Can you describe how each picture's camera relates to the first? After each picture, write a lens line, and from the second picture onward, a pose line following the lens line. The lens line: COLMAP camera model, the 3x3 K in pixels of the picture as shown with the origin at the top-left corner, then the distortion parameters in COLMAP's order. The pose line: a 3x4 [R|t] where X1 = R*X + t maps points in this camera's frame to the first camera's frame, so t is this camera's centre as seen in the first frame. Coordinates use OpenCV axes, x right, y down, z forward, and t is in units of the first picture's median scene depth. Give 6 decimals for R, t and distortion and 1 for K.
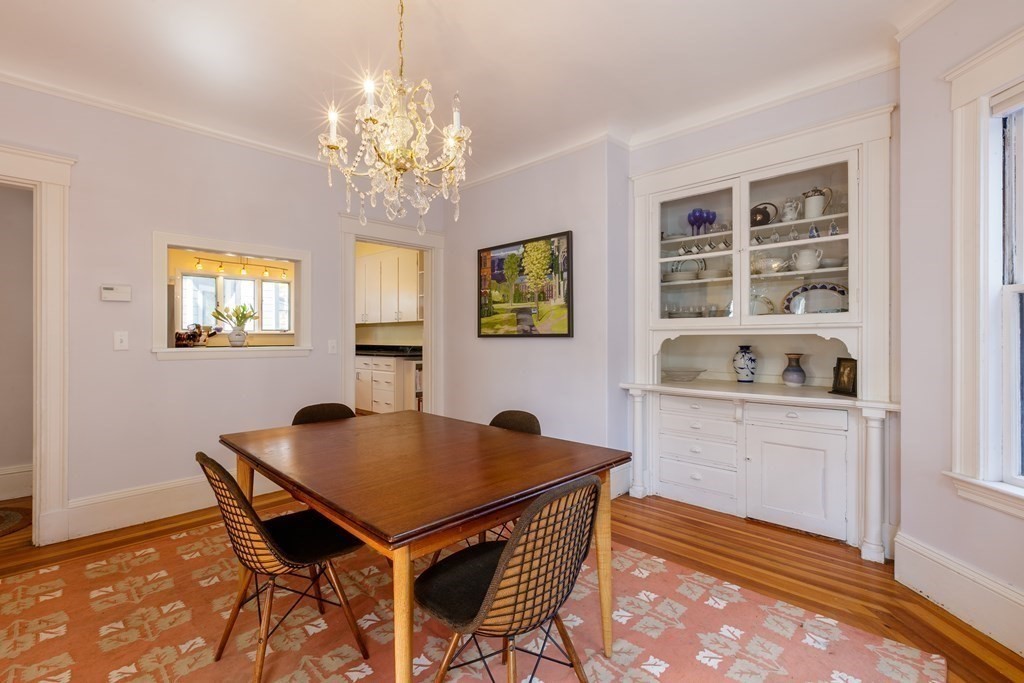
lens RADIAL K [[459.9, 0, 510.9], [0, 459.9, 334.8], [0, 0, 1]] dist [-0.001274, -0.000708]
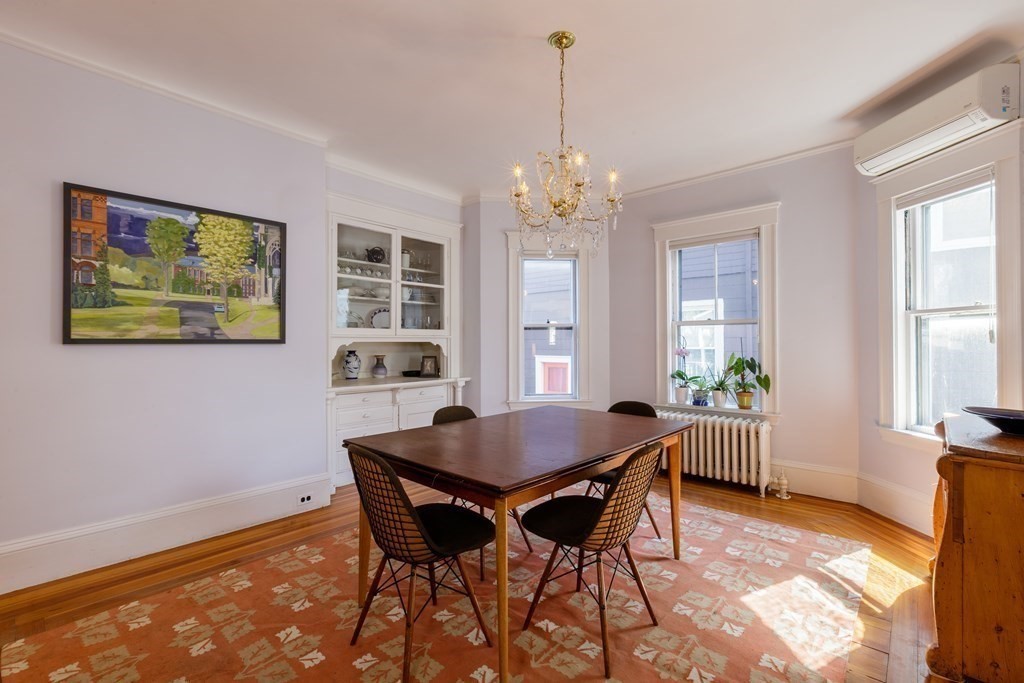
lens RADIAL K [[459.9, 0, 515.3], [0, 459.9, 343.1], [0, 0, 1]] dist [-0.001274, -0.000708]
pose [[-0.057726, 0.004445, 0.998323, -0.730224], [-0.001978, 0.999988, -0.004567, 0.007271], [-0.998331, -0.002238, -0.057717, 0.568900]]
